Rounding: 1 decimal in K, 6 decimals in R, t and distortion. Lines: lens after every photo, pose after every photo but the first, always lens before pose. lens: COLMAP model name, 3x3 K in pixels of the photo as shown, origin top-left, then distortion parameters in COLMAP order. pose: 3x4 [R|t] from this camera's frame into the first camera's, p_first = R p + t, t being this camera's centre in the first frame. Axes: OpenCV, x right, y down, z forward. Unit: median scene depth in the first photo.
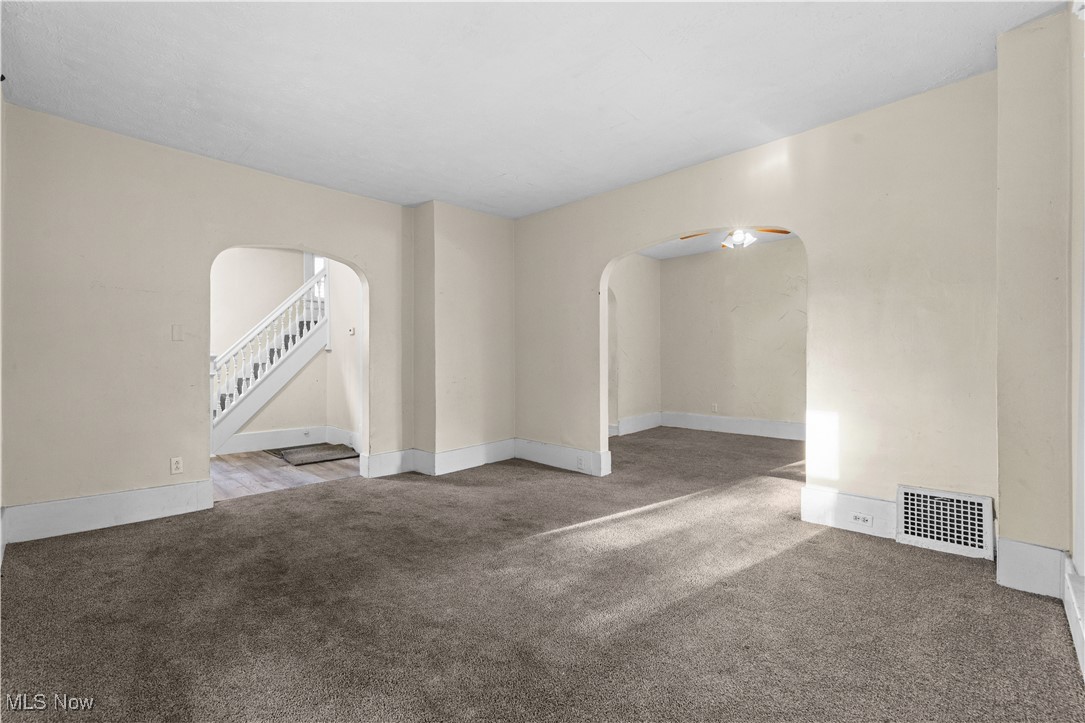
lens RADIAL K [[442.5, 0, 535.8], [0, 442.5, 357.7], [0, 0, 1]] dist [-0.001596, -0.000189]
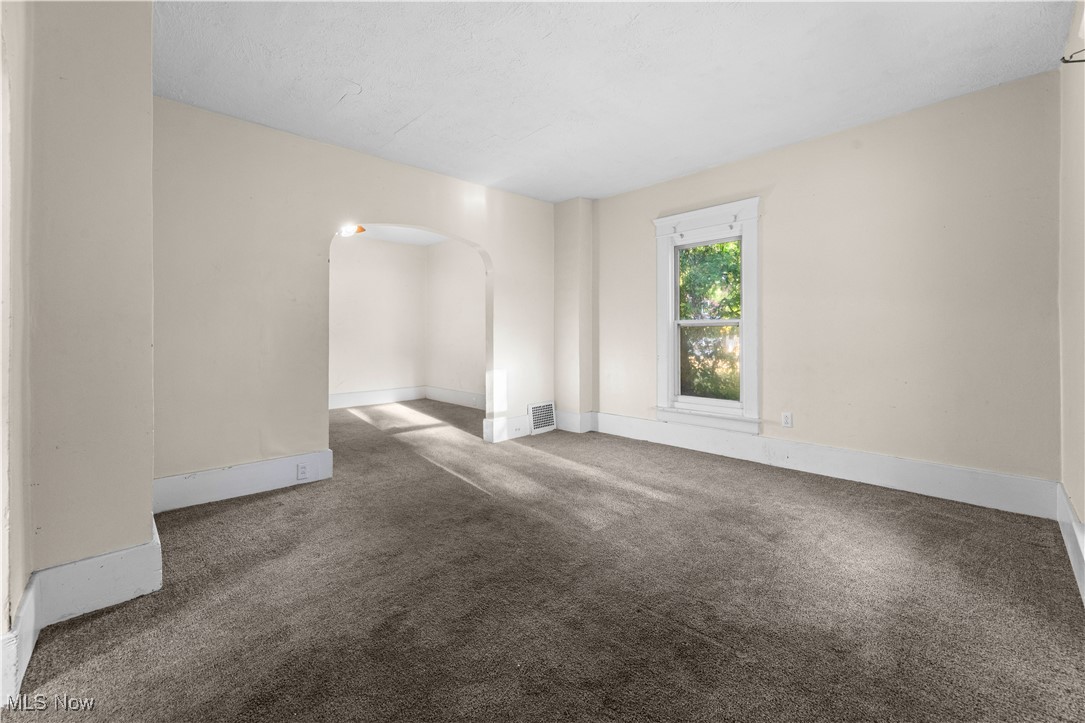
lens RADIAL K [[442.5, 0, 491.1], [0, 442.5, 336.2], [0, 0, 1]] dist [-0.001596, -0.000189]
pose [[0.103344, 0.006392, 0.994625, -0.931684], [0.002012, 0.999976, -0.006636, 0.011975], [-0.994644, 0.002687, 0.103329, 0.869315]]
